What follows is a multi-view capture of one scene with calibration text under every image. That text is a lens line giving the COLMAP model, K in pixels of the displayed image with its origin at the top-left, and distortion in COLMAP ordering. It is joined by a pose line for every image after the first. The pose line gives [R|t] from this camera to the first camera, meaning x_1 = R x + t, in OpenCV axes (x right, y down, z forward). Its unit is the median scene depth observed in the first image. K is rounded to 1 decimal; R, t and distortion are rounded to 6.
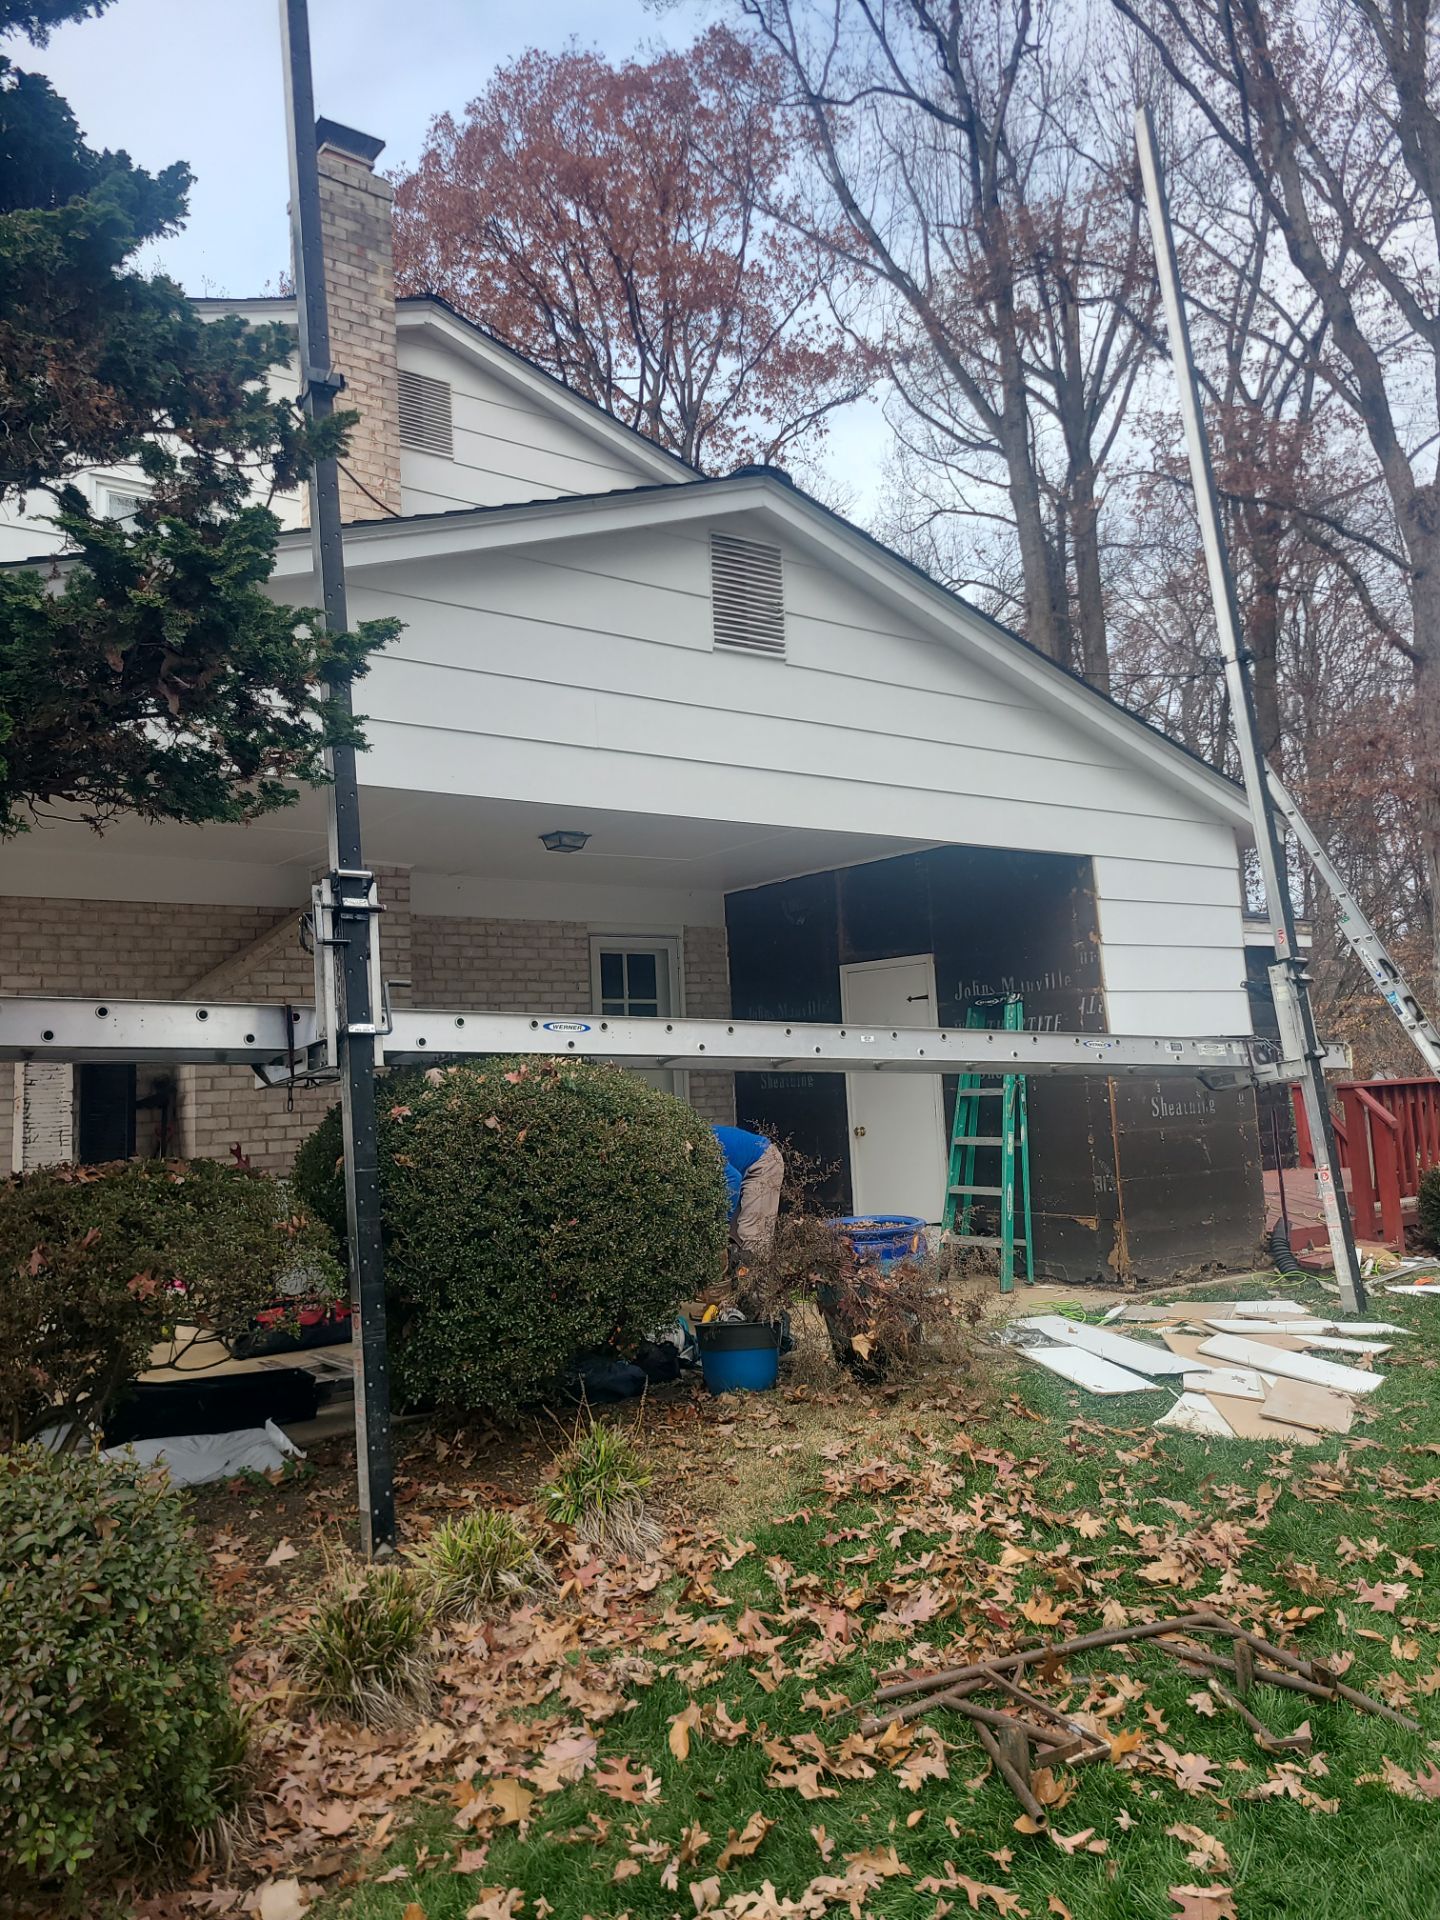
lens RADIAL K [[1470.6, 0, 719.4], [0, 1470.6, 970.4], [0, 0, 1]] dist [0.074700, -0.049341]
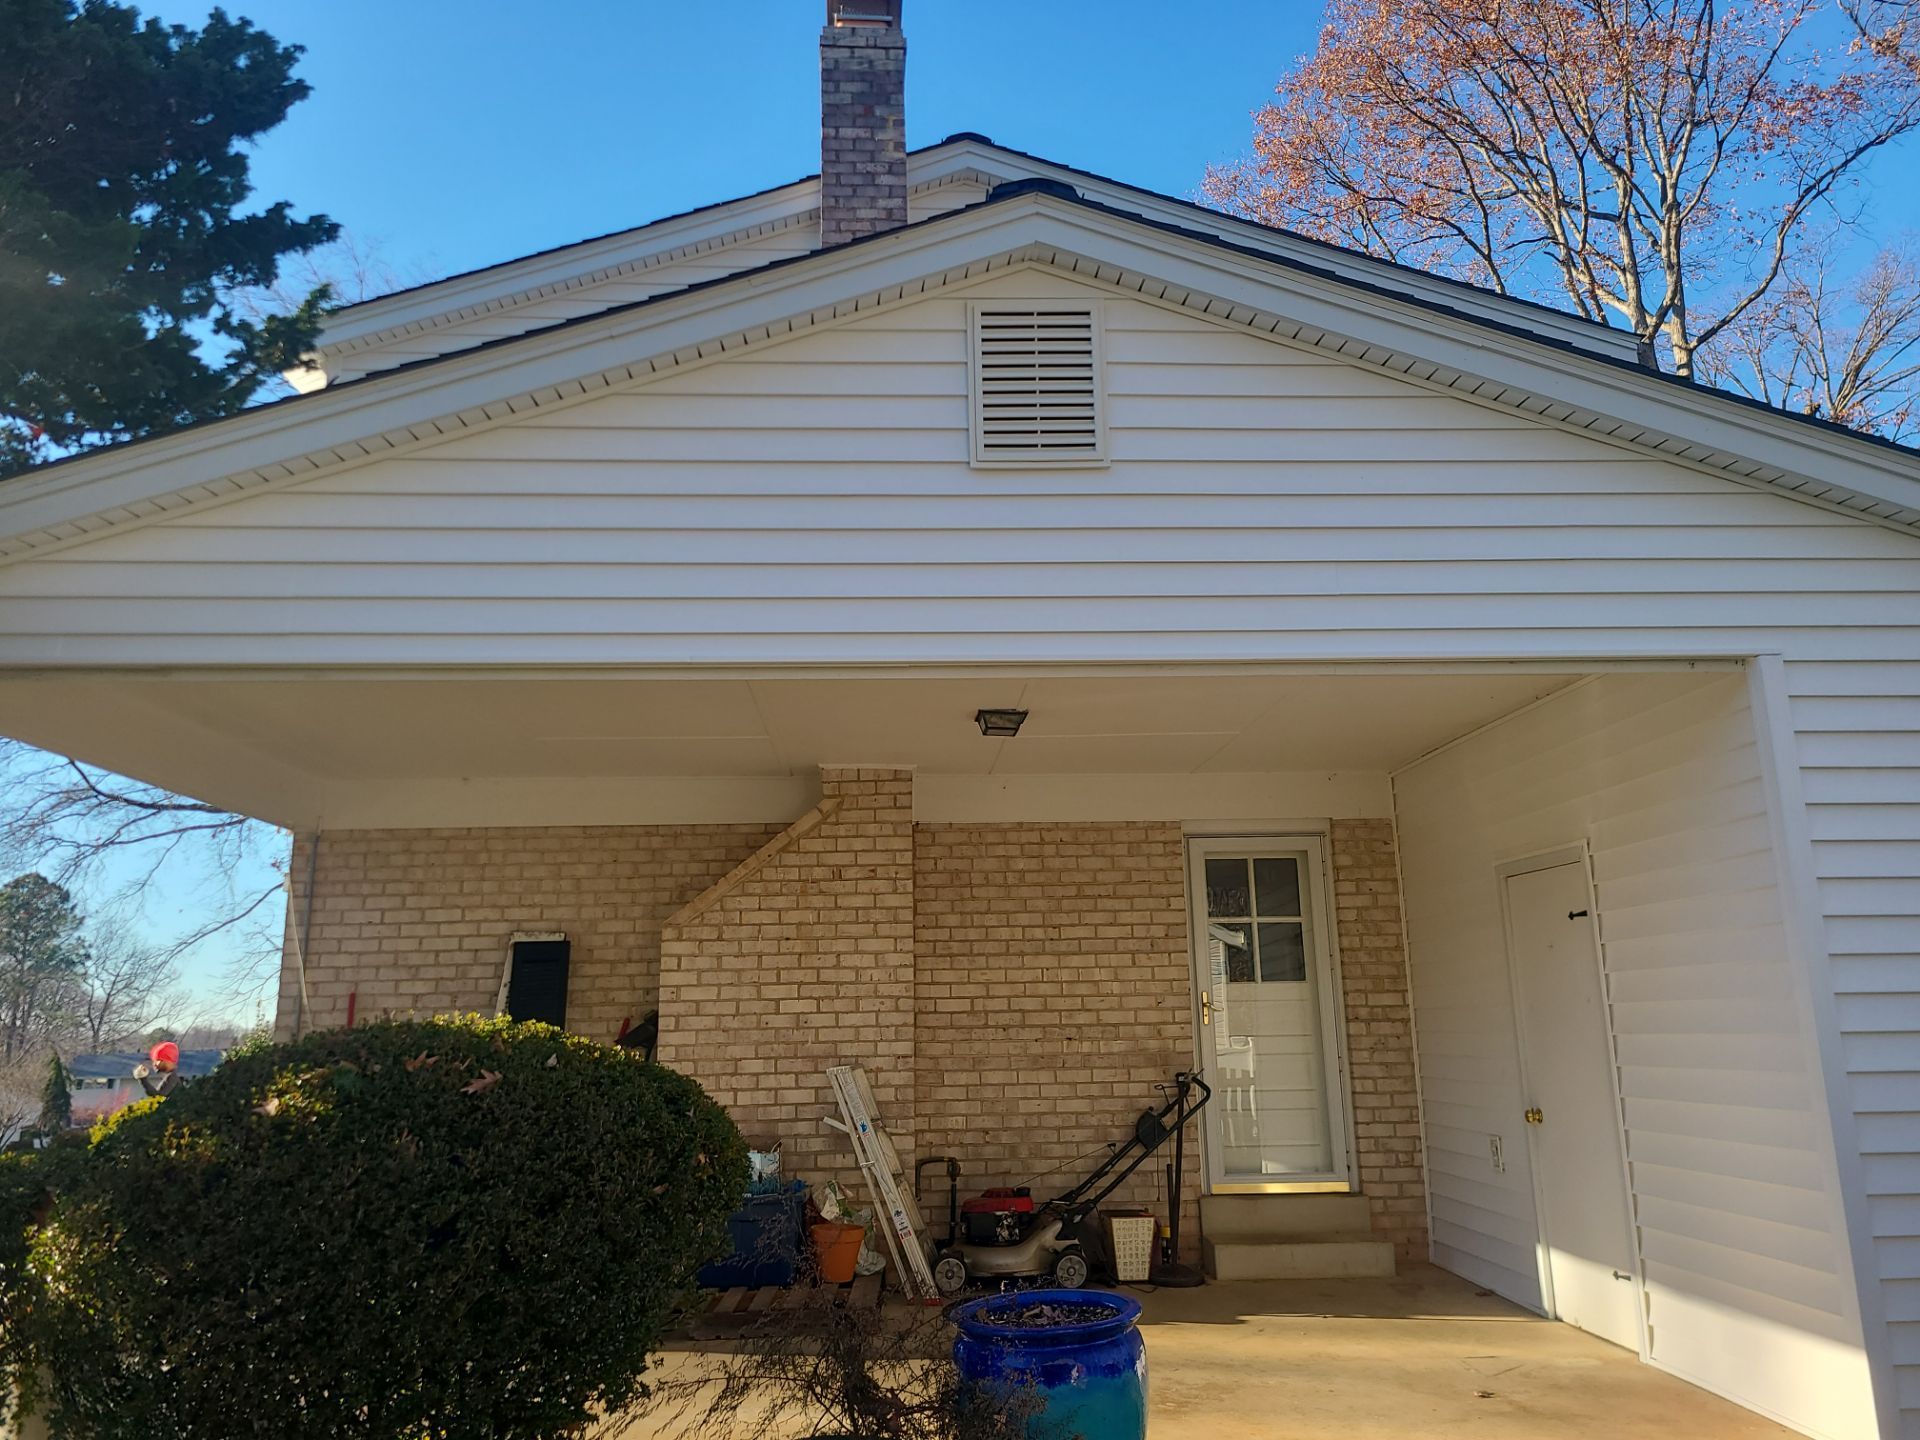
lens RADIAL K [[1481.3, 0, 926.2], [0, 1481.3, 694.6], [0, 0, 1]] dist [0.063844, -0.057937]
pose [[0.832478, -0.095864, -0.545702, 0.249669], [0.028831, 0.991079, -0.130122, 0.000254], [0.553308, 0.092591, 0.827815, 0.256101]]
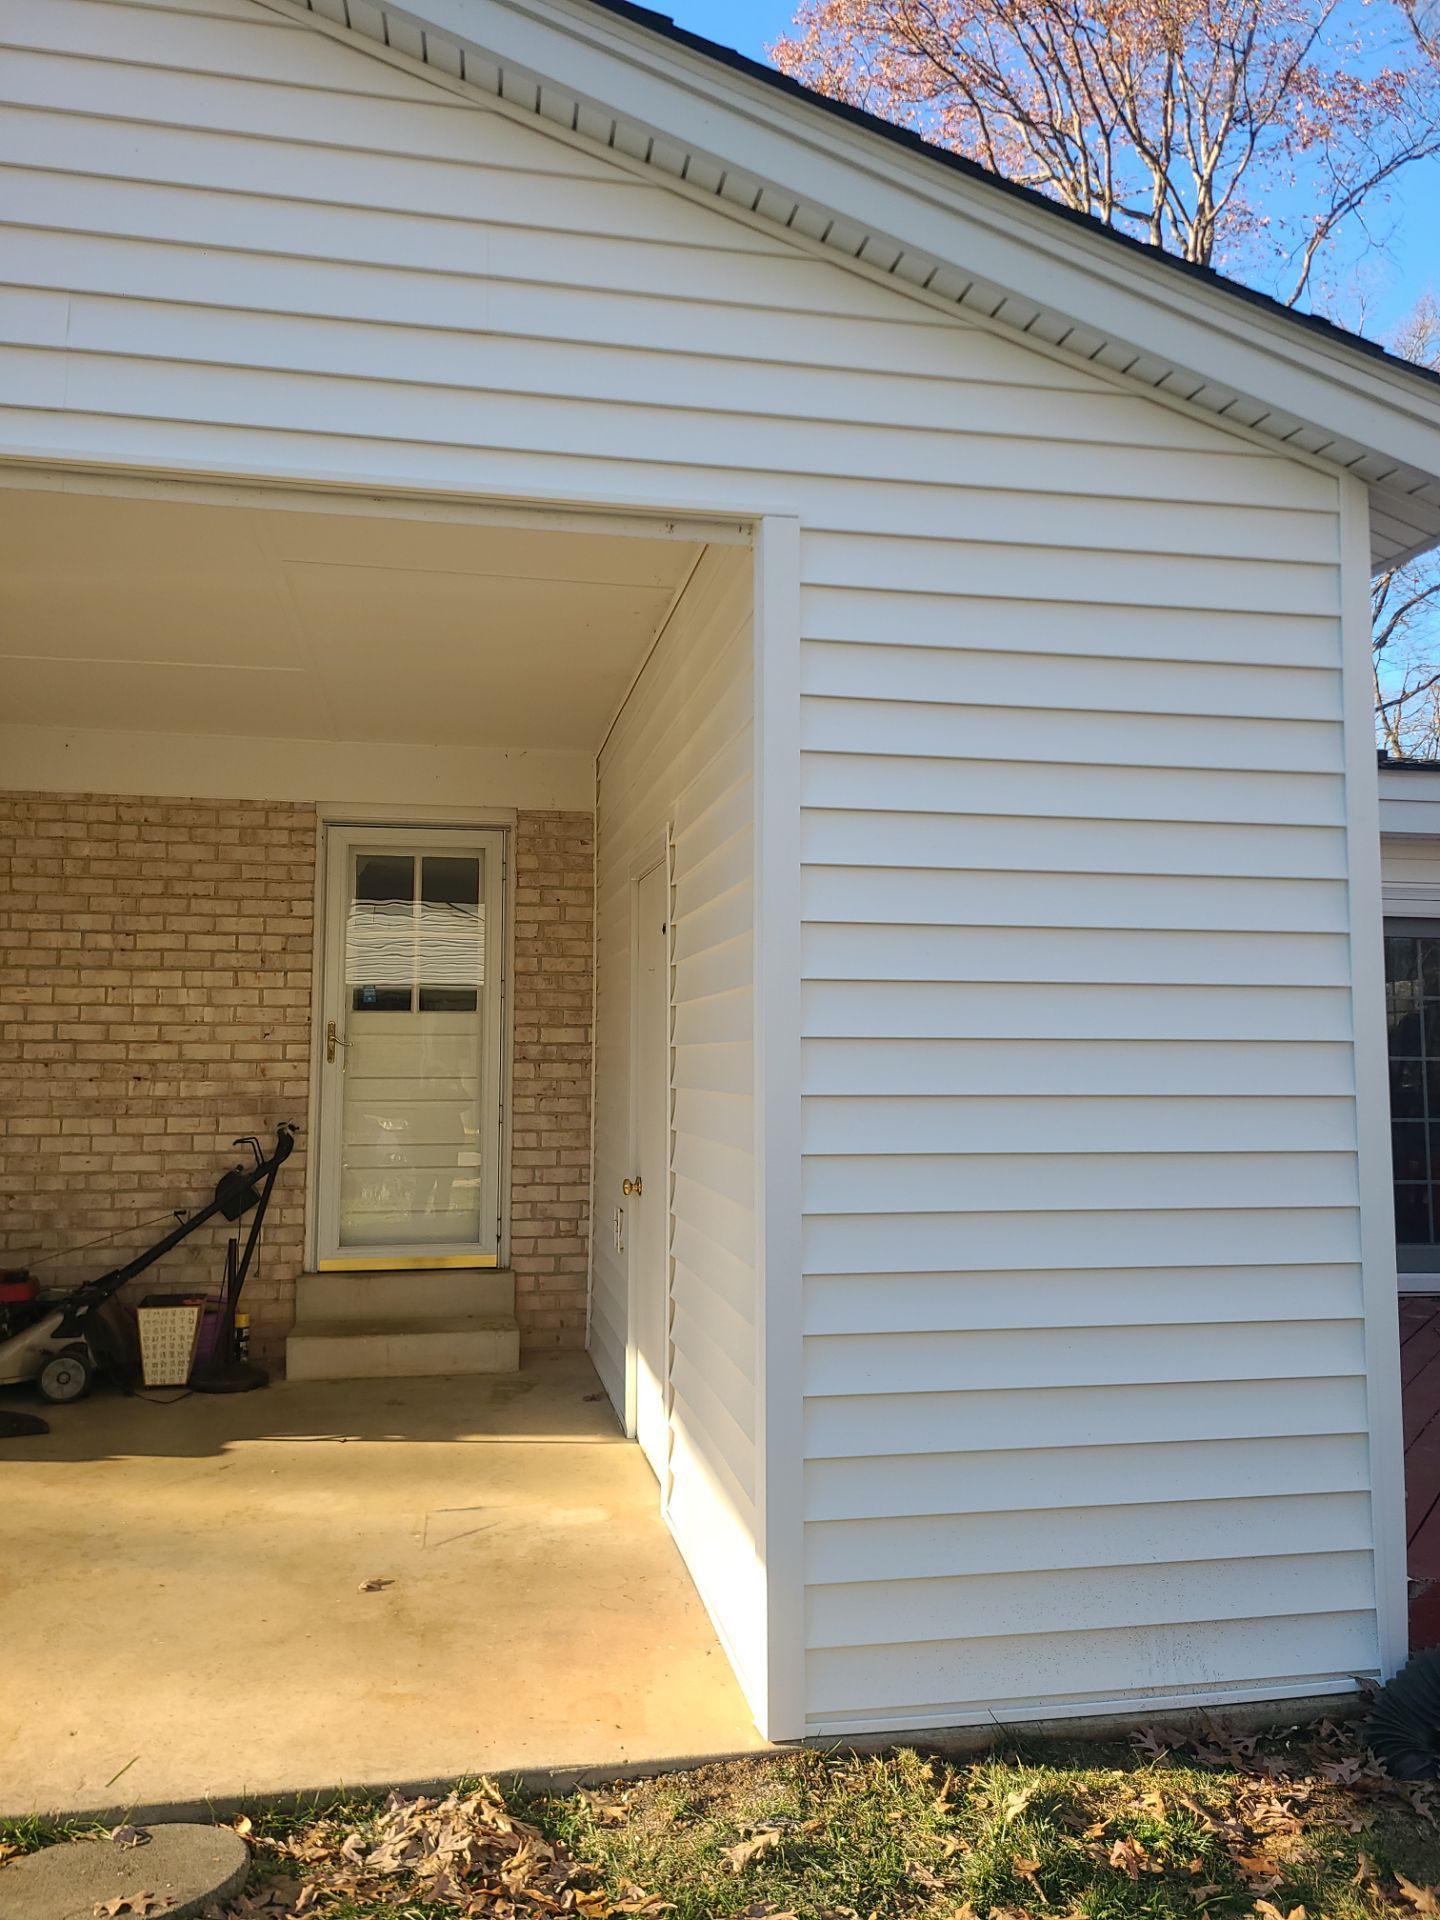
lens RADIAL K [[1481.3, 0, 698.1], [0, 1481.3, 947.0], [0, 0, 1]] dist [0.063844, -0.057937]
pose [[0.900150, 0.013453, -0.435373, 0.332831], [-0.006263, 0.999819, 0.017945, 0.015644], [0.435536, -0.013426, 0.900071, 0.528407]]
